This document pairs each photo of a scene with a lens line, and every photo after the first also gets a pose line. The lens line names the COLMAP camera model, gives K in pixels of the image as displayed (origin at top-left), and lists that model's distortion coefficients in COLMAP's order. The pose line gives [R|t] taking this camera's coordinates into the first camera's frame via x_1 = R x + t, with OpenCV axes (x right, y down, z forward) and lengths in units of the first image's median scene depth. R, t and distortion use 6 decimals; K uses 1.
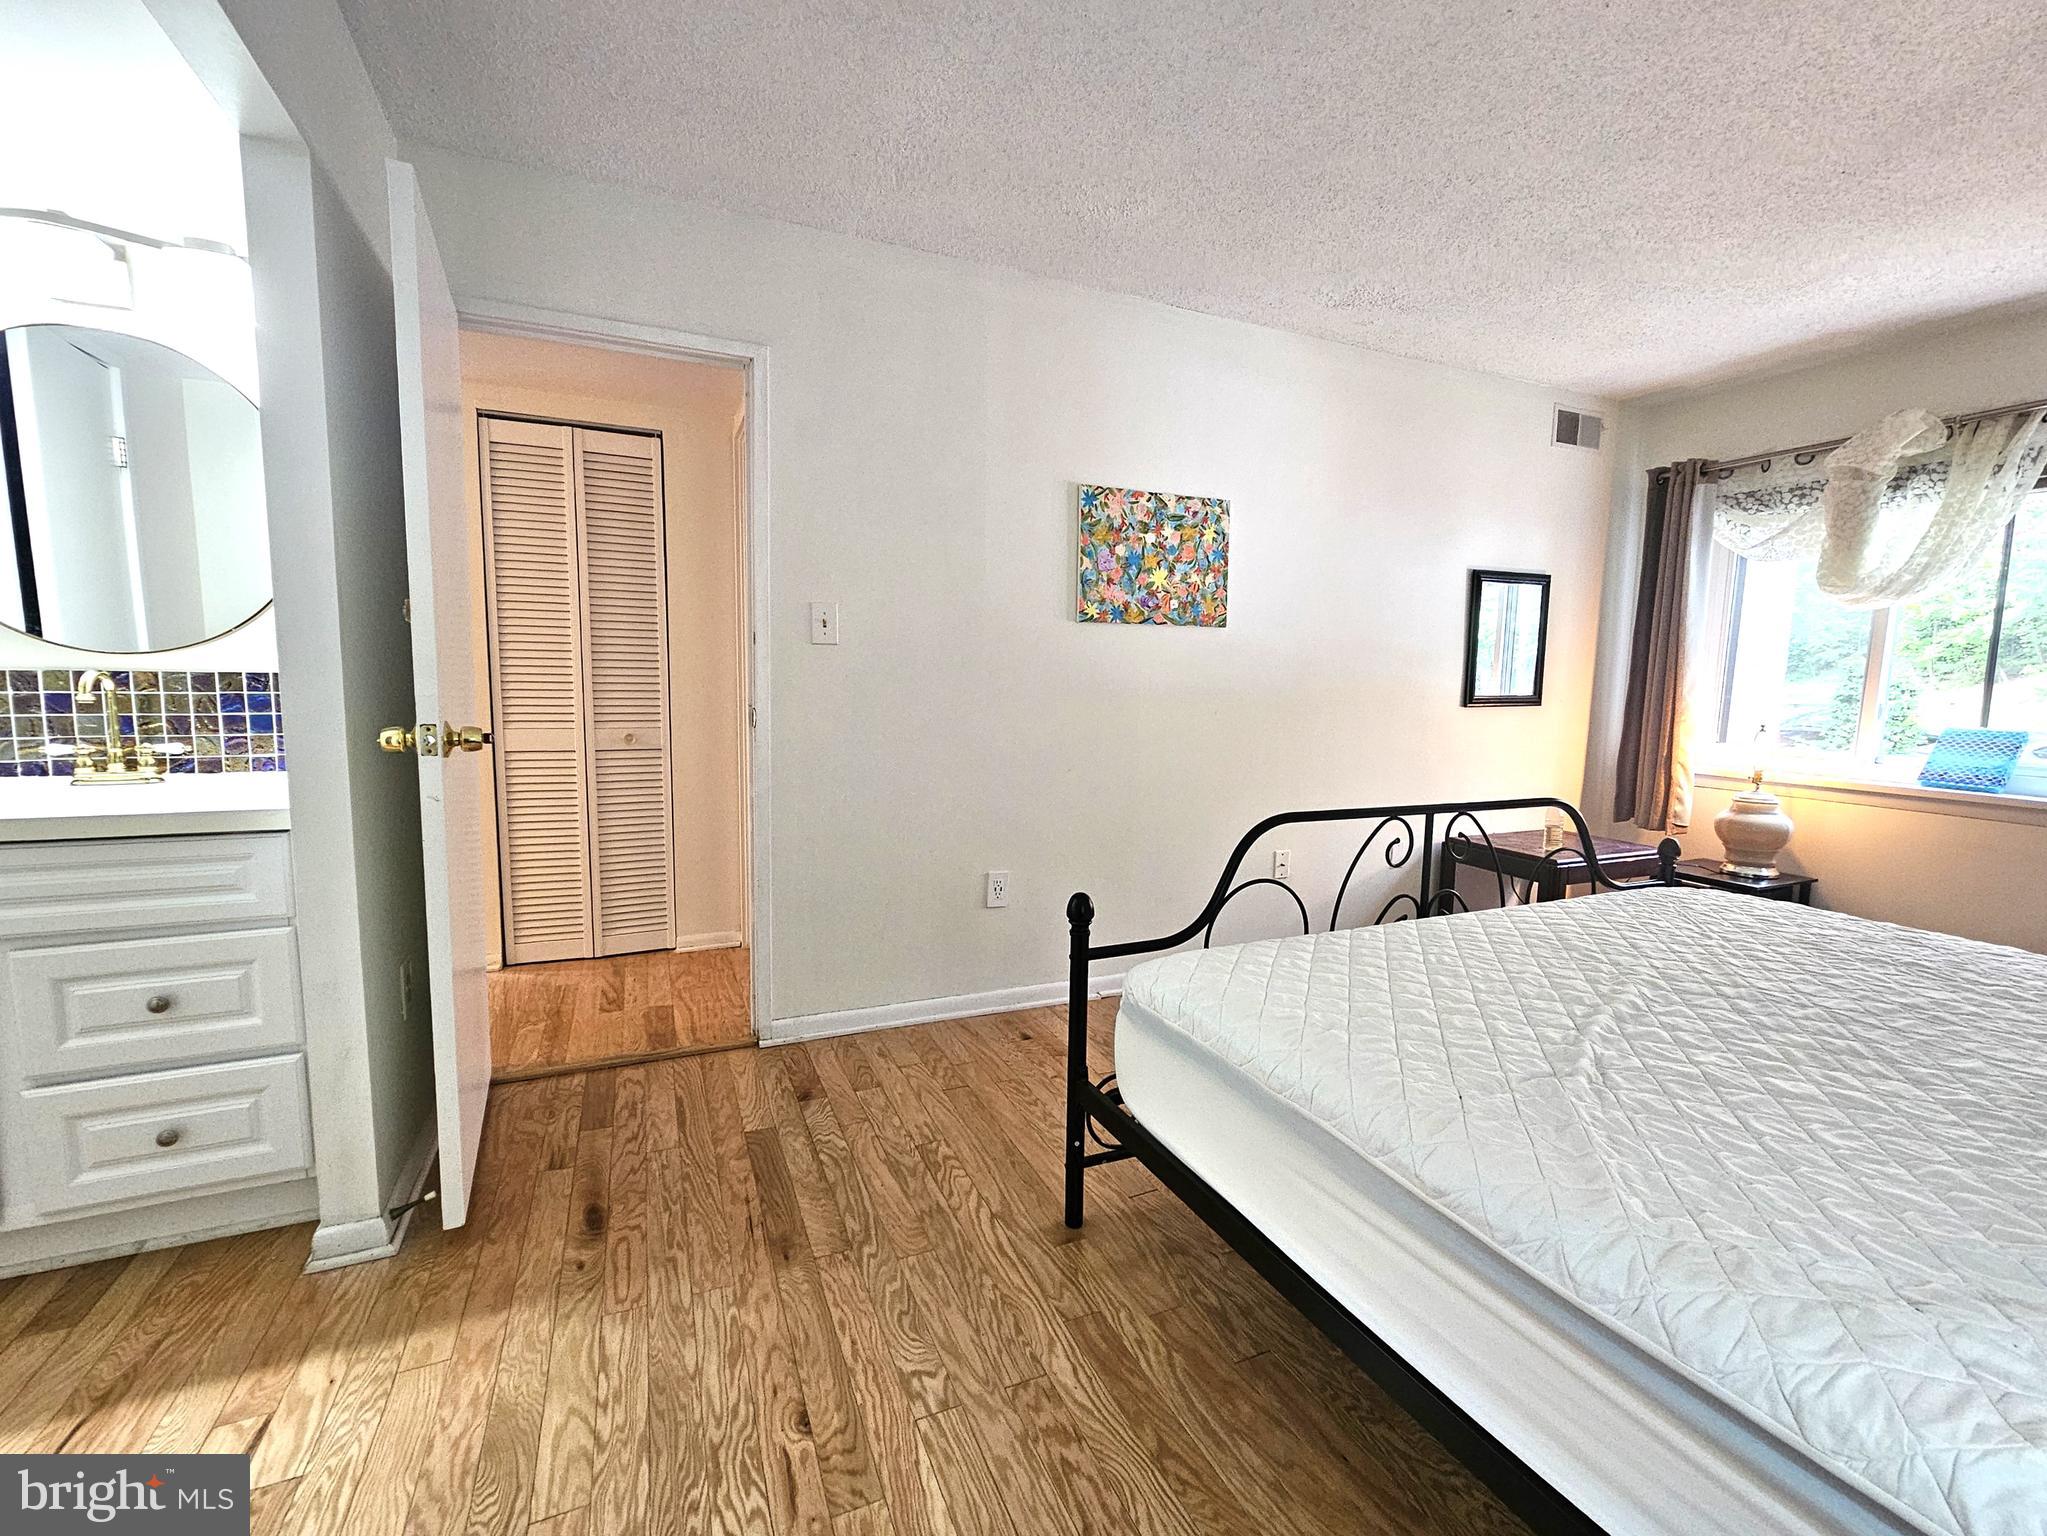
lens RADIAL K [[877.1, 0, 1023.5], [0, 877.1, 768.0], [0, 0, 1]] dist [-0.001262, 0.000771]
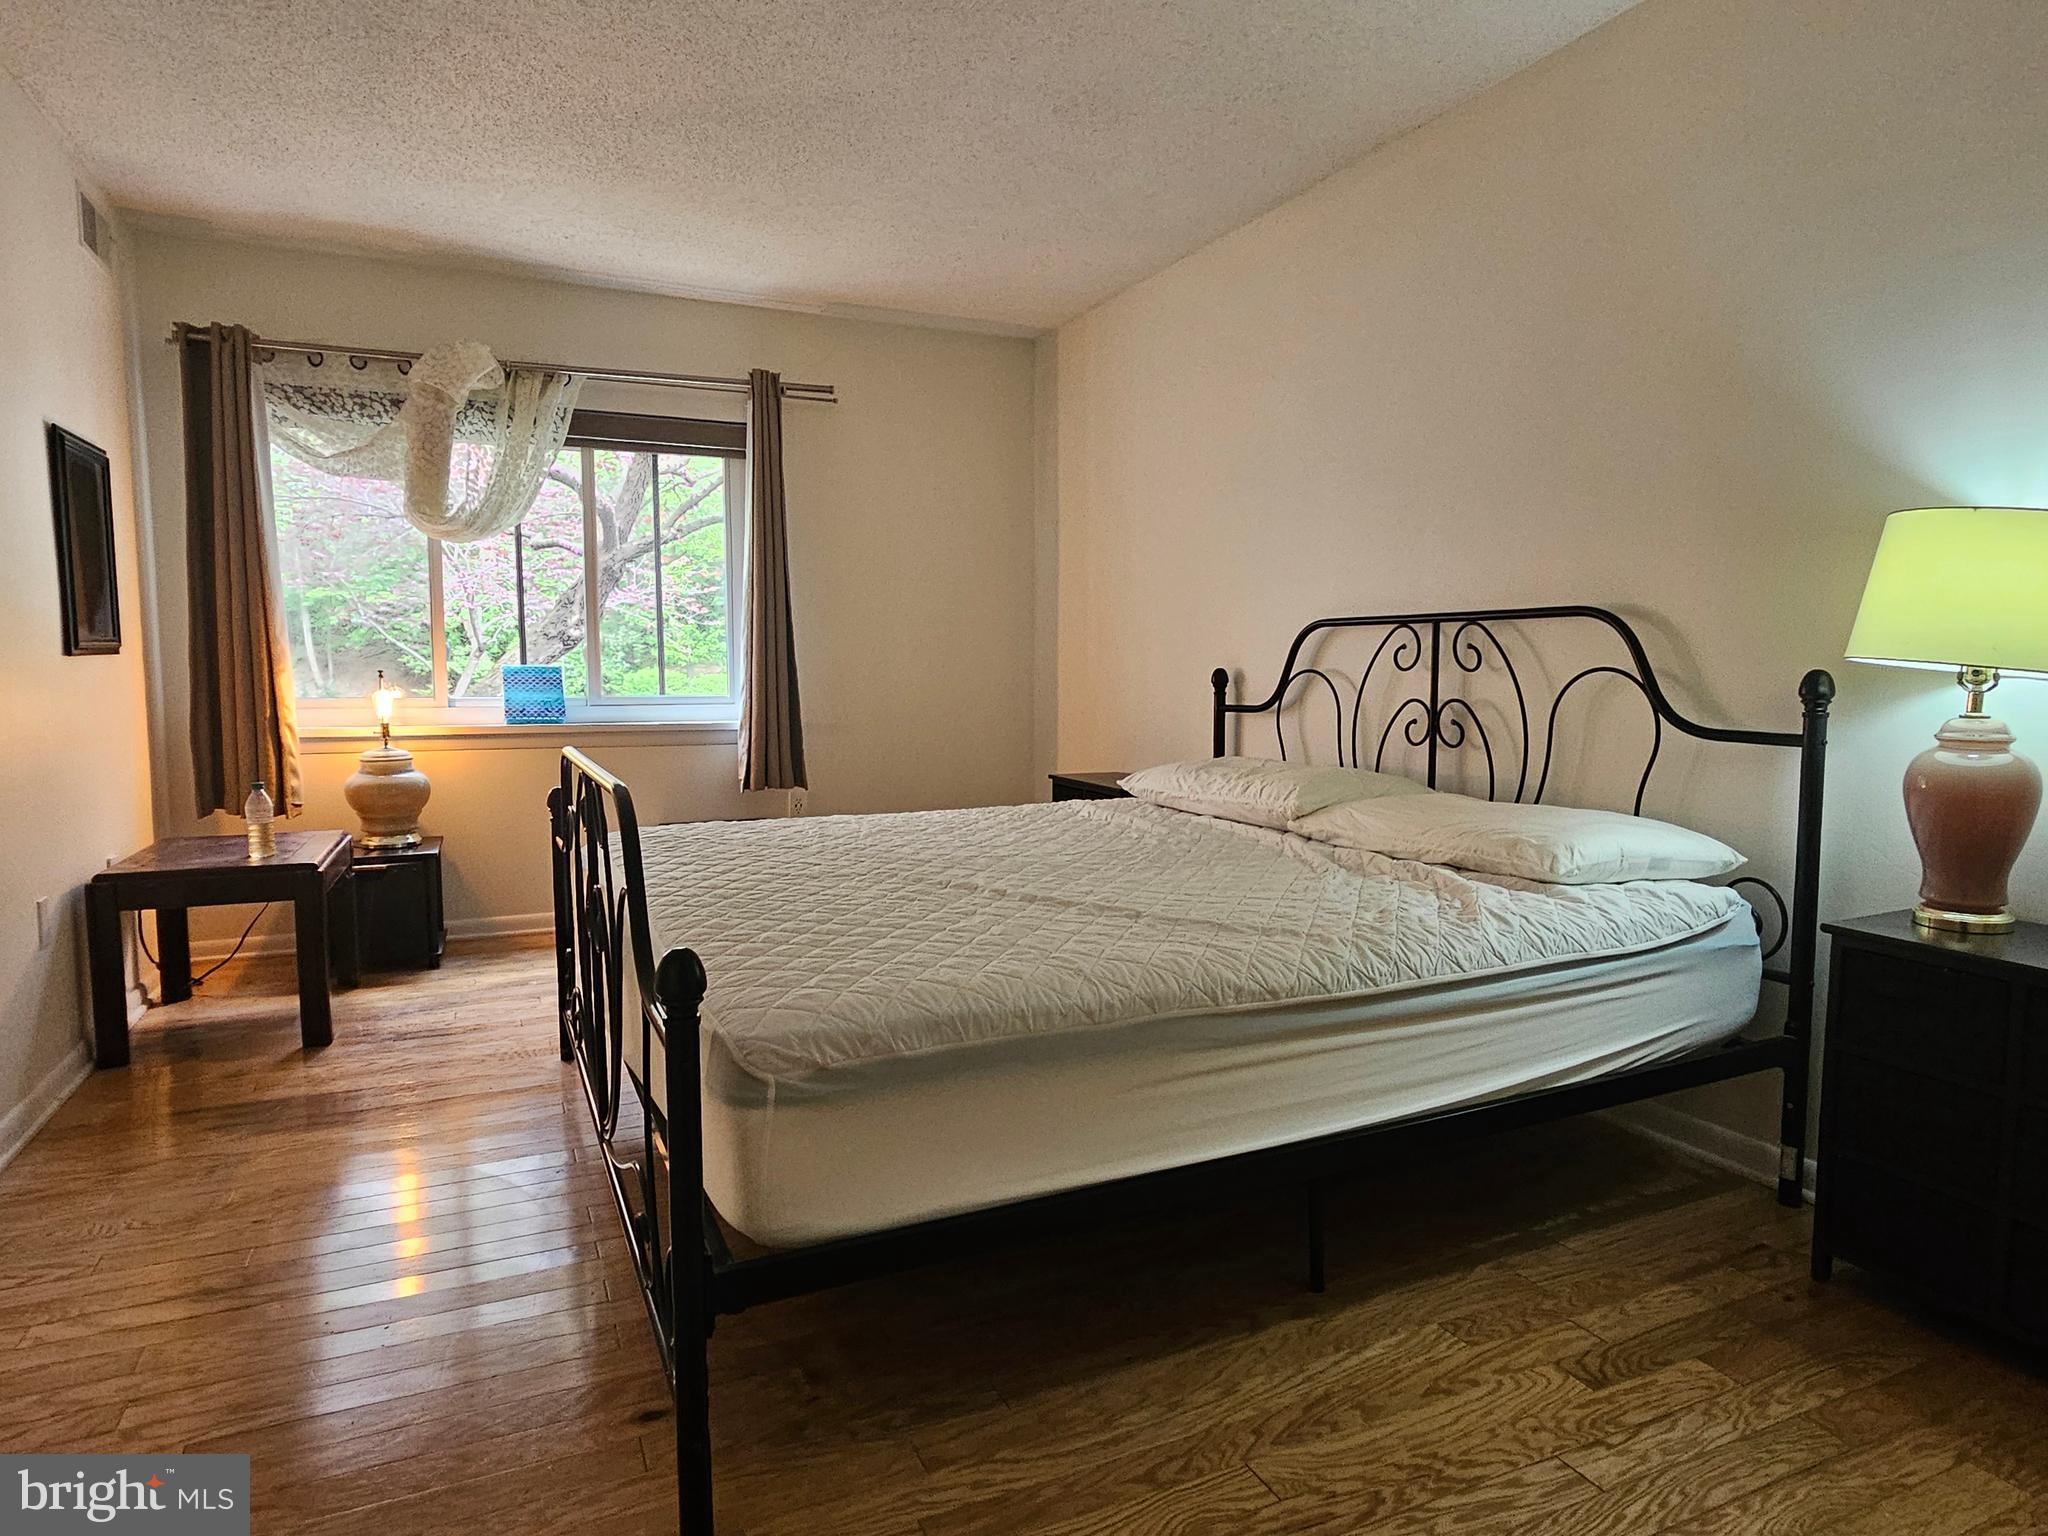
lens RADIAL K [[1201.2, 0, 1024.0], [0, 1201.2, 768.0], [0, 0, 1]] dist [-0.001223, 0.000711]
pose [[-0.015075, -0.104127, 0.994450, -0.374058], [0.106327, 0.988757, 0.105143, -0.012142], [-0.994217, 0.107322, -0.003834, 0.430002]]
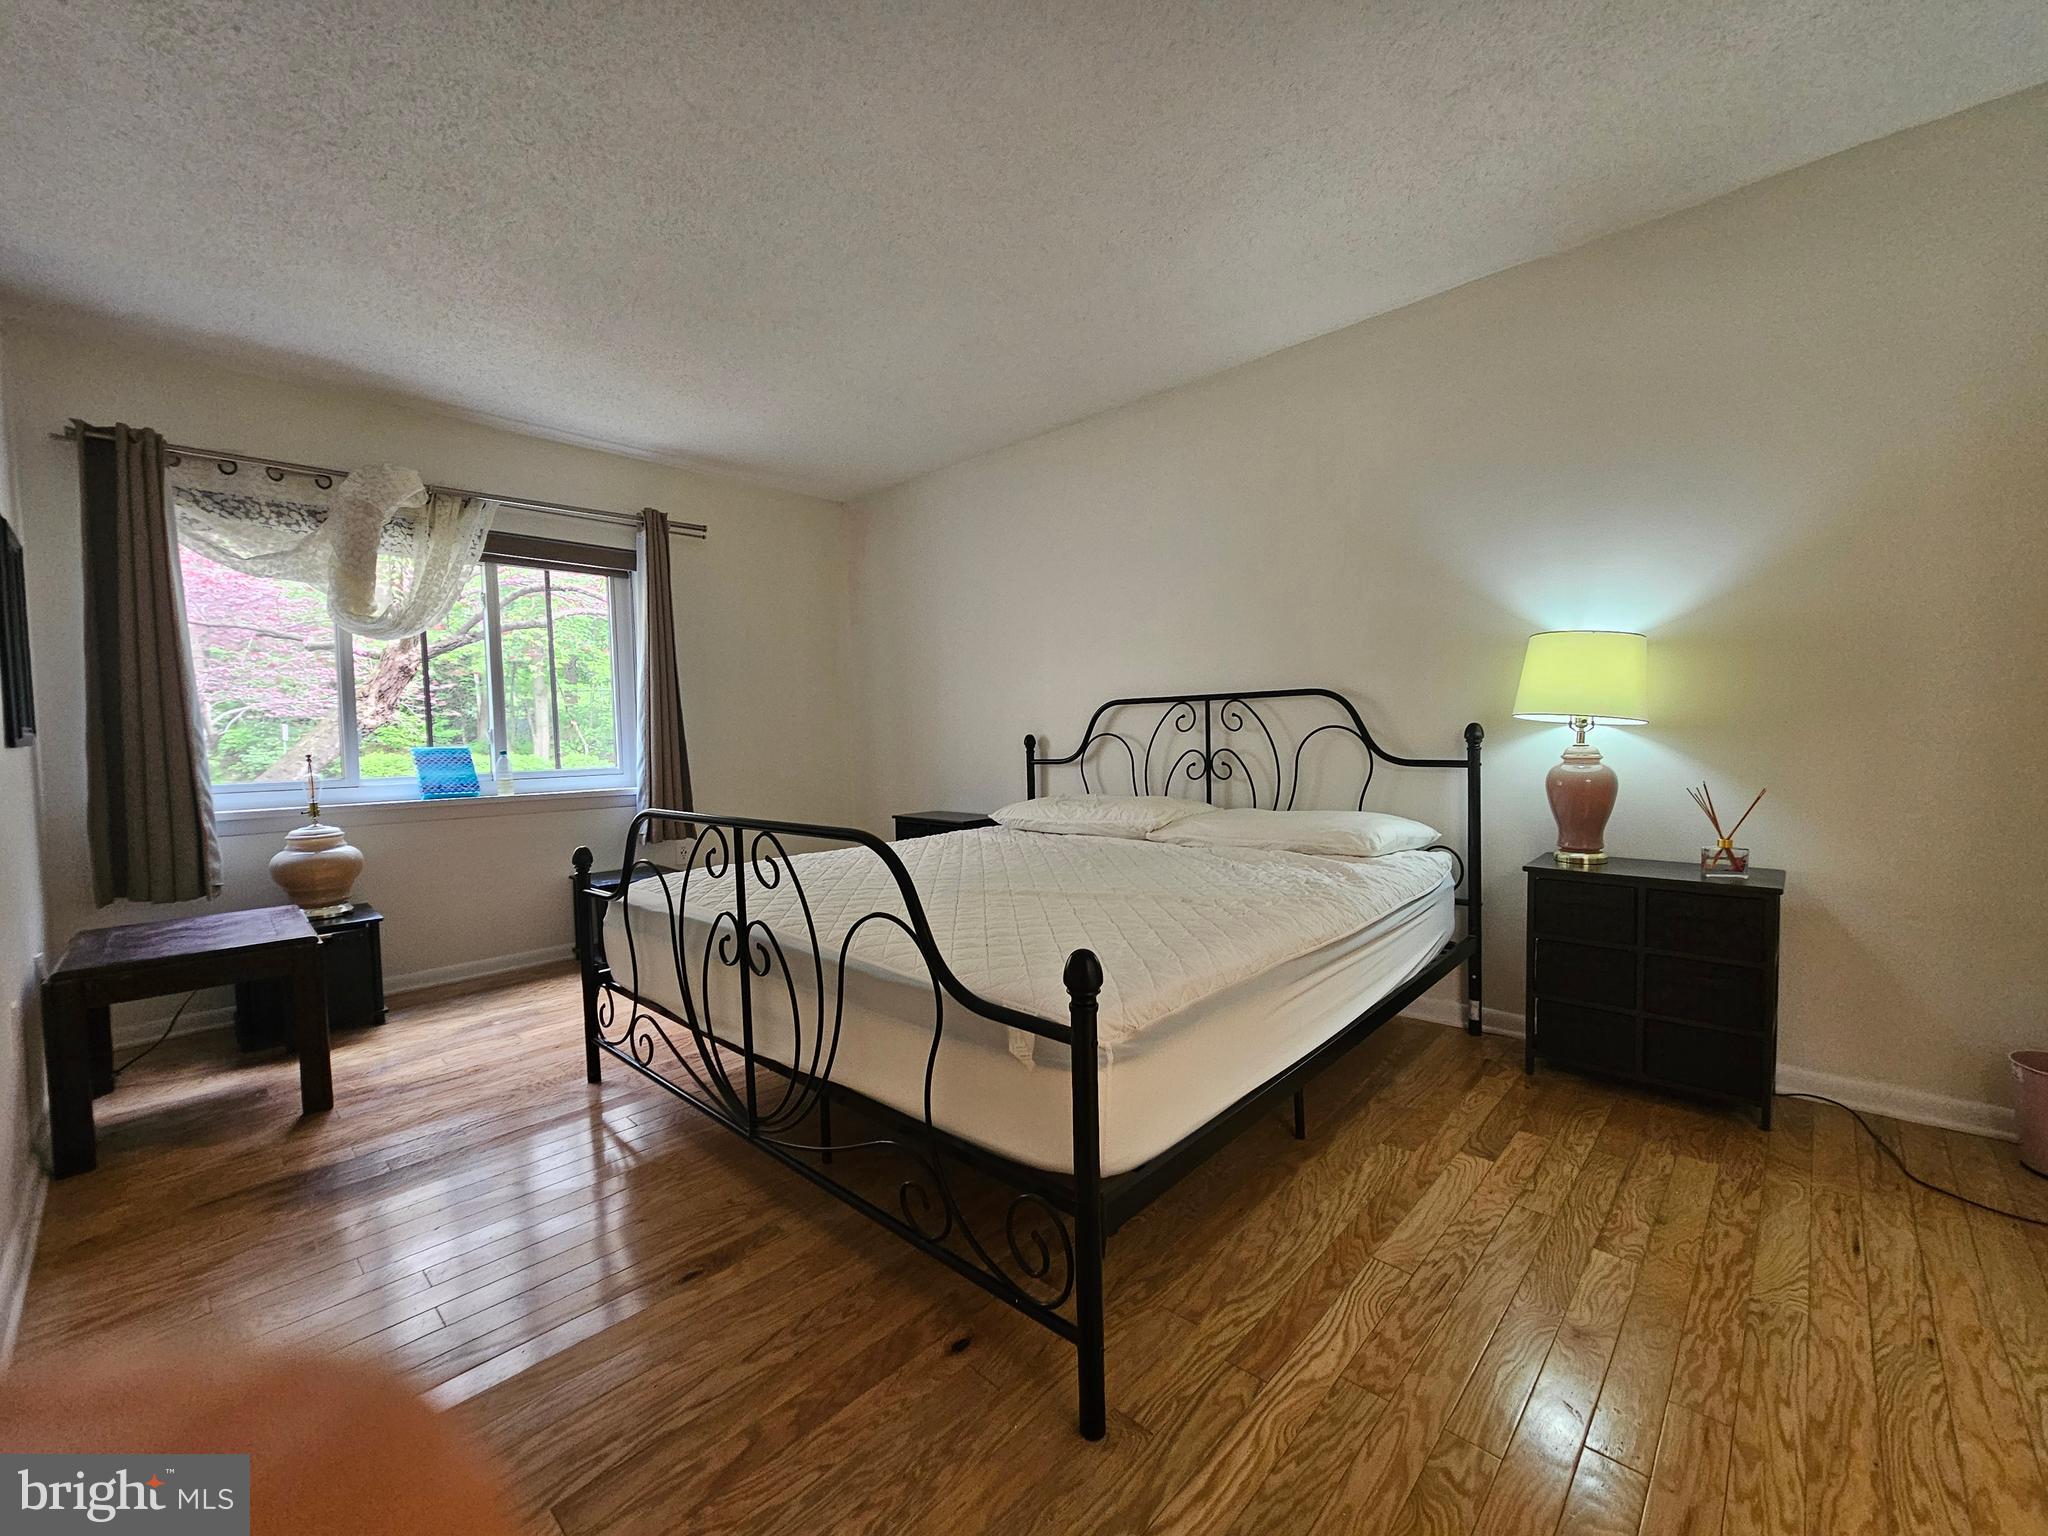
lens RADIAL K [[834.0, 0, 1024.0], [0, 834.0, 768.0], [0, 0, 1]] dist [-0.001462, 0.000321]
pose [[-0.385454, -0.046014, 0.921579, -0.289009], [0.116387, 0.988354, 0.098028, -0.037078], [-0.915357, 0.145045, -0.375610, 0.703998]]
